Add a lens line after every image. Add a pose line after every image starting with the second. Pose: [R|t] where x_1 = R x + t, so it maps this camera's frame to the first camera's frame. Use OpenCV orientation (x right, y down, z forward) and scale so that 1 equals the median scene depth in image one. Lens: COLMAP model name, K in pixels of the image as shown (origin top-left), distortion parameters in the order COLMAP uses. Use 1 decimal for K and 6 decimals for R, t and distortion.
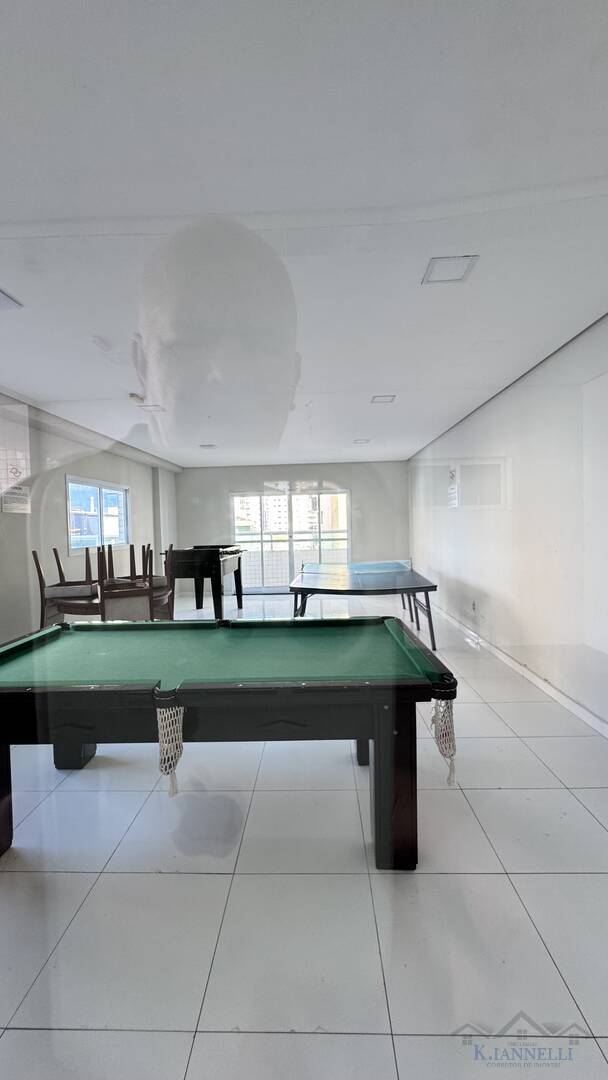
lens RADIAL K [[429.7, 0, 304.2], [0, 429.7, 541.4], [0, 0, 1]] dist [0.001987, 0.000561]
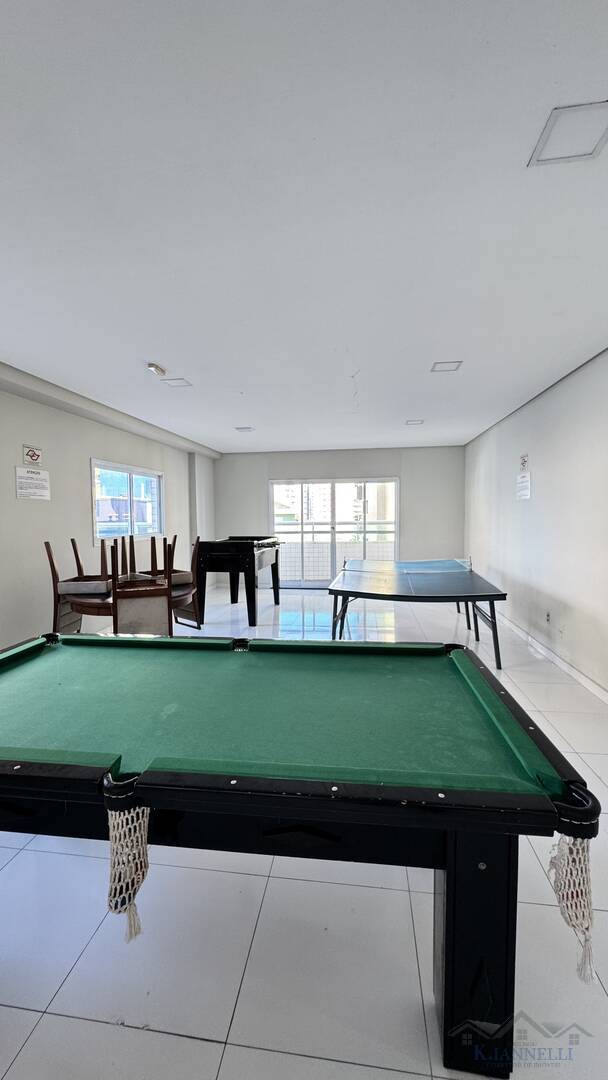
lens RADIAL K [[429.7, 0, 303.1], [0, 429.7, 537.7], [0, 0, 1]] dist [0.001987, 0.000561]
pose [[0.994292, 0.021814, -0.104444, 0.003342], [-0.019895, 0.999614, 0.019377, -0.012543], [0.104826, -0.017189, 0.994342, 0.129670]]
